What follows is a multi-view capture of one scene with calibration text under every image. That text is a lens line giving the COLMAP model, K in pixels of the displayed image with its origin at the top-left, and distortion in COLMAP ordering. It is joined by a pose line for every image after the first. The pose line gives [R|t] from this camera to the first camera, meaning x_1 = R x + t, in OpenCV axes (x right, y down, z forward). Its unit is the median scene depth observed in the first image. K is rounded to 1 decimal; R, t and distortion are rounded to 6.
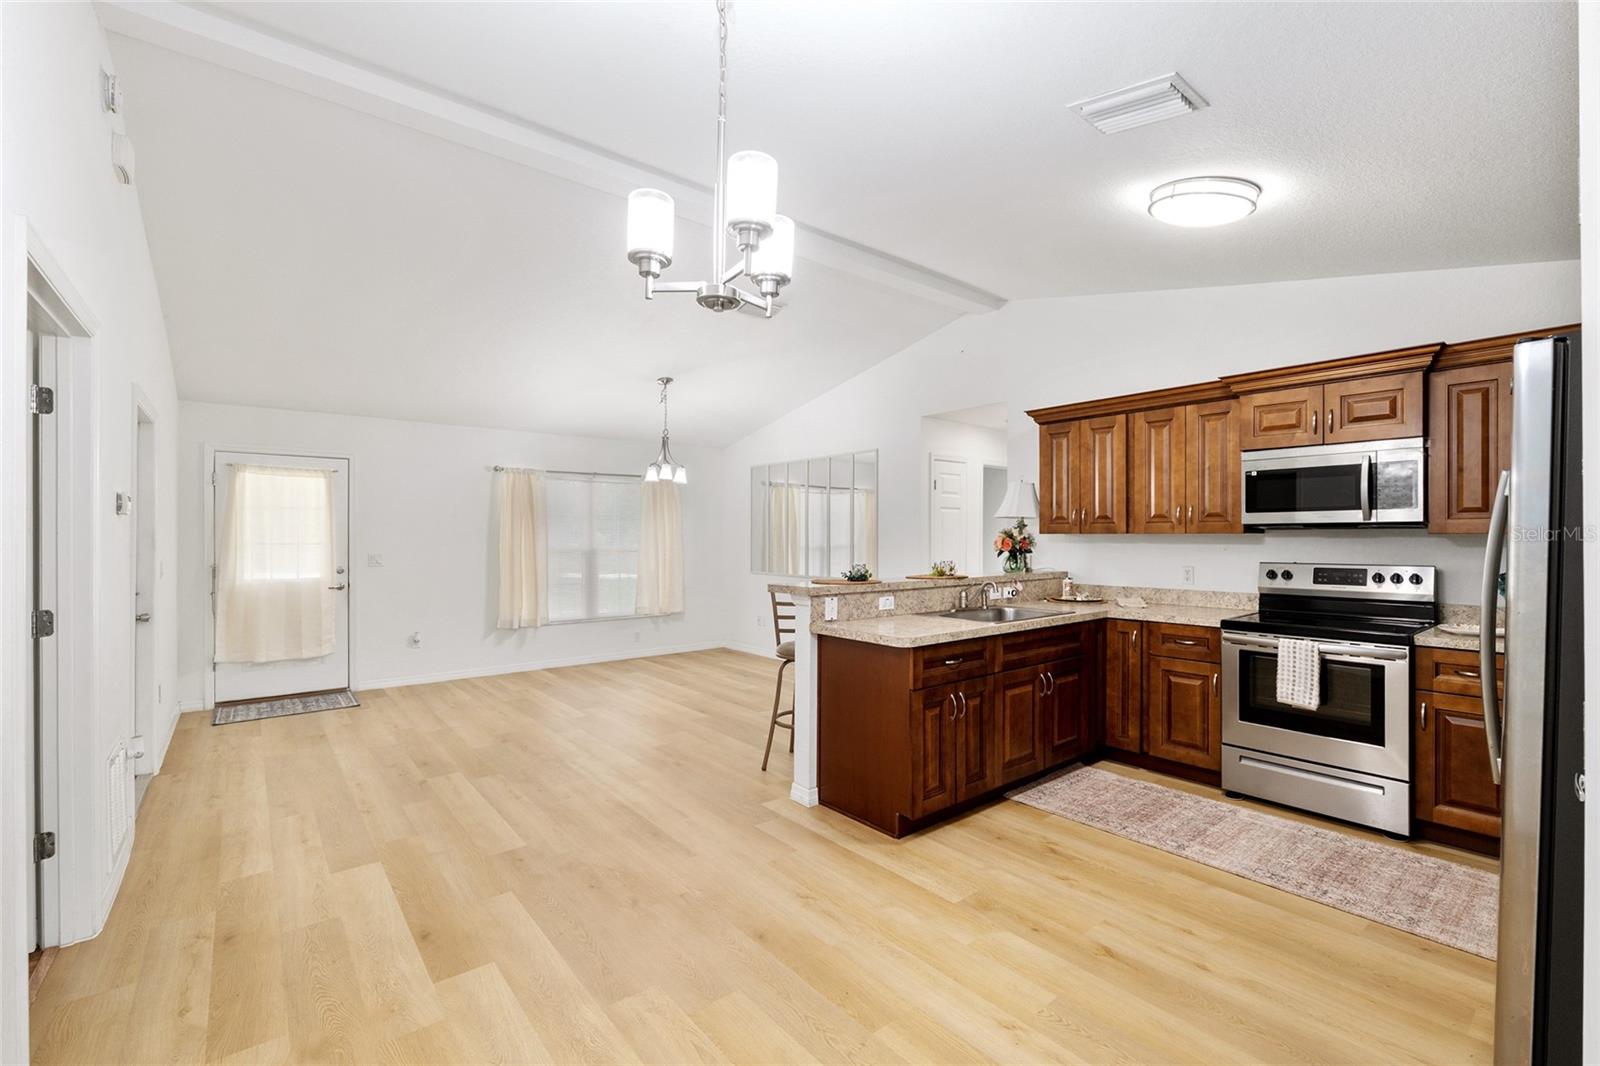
lens RADIAL K [[685.8, 0, 801.9], [0, 685.8, 536.2], [0, 0, 1]] dist [-0.001092, -0.000203]
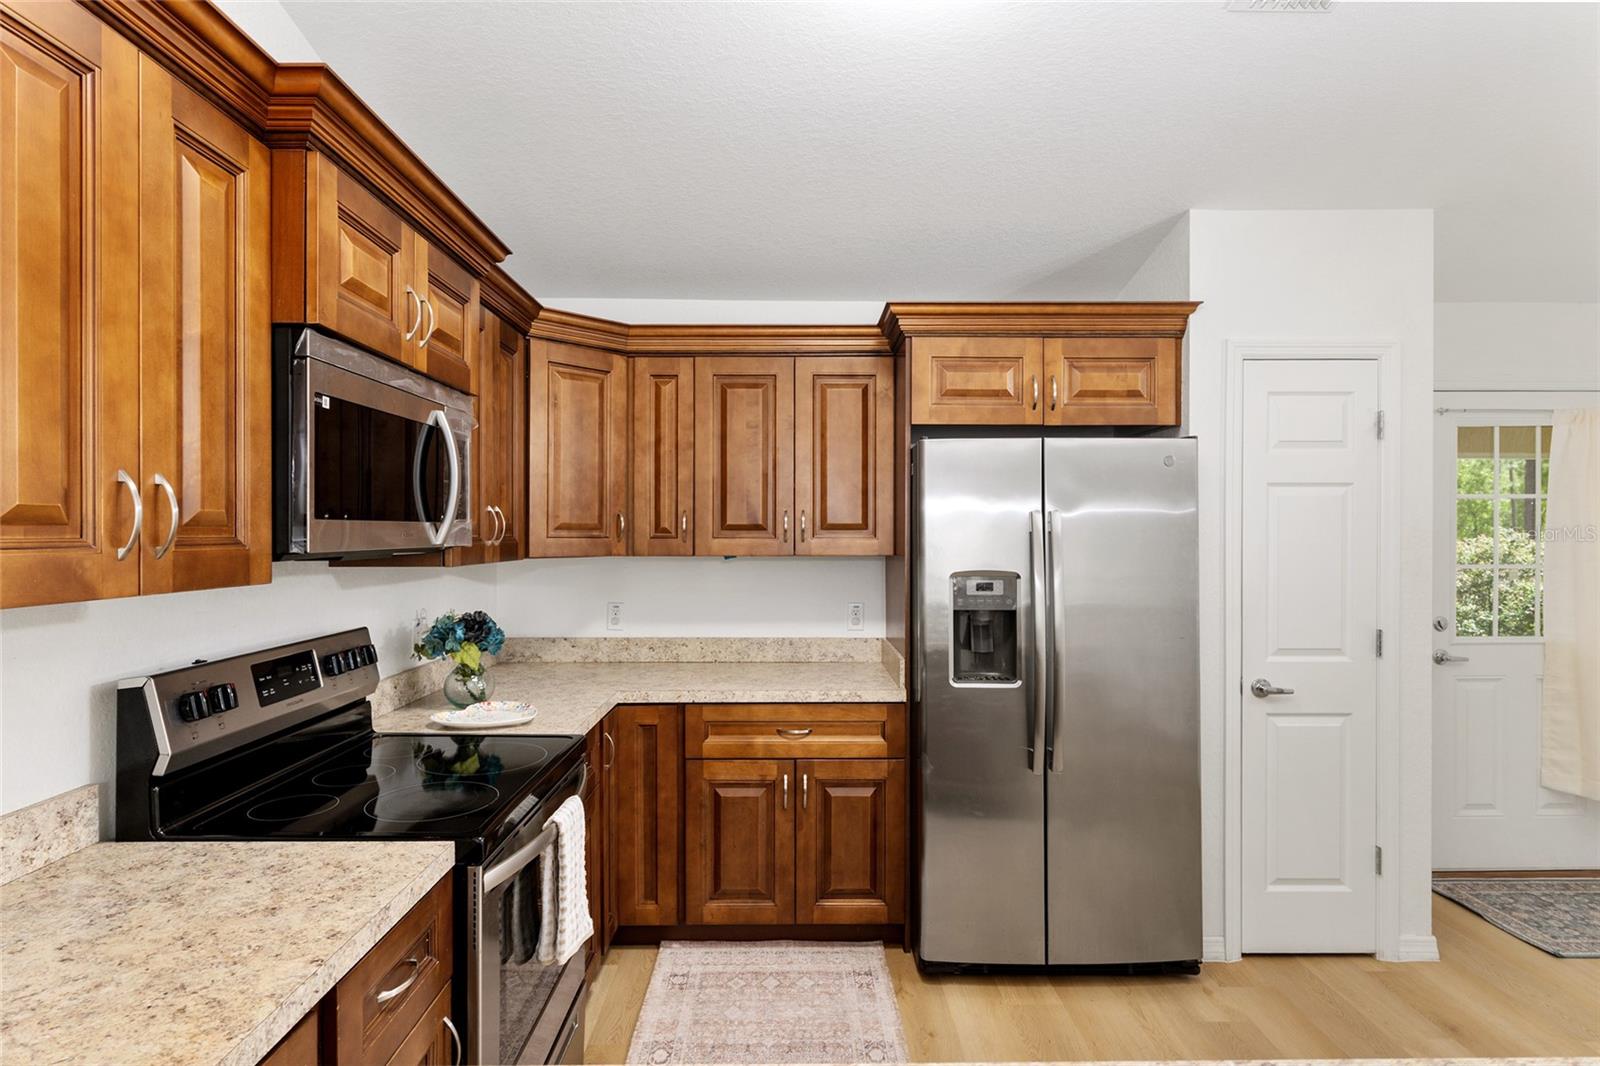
lens RADIAL K [[836.9, 0, 795.9], [0, 836.9, 533.9], [0, 0, 1]] dist [0.001131, -0.000233]
pose [[-0.779805, 0.000232, 0.626022, 0.216927], [0.001009, 0.999999, 0.000885, -0.026280], [-0.626022, 0.001322, -0.779805, 1.148581]]
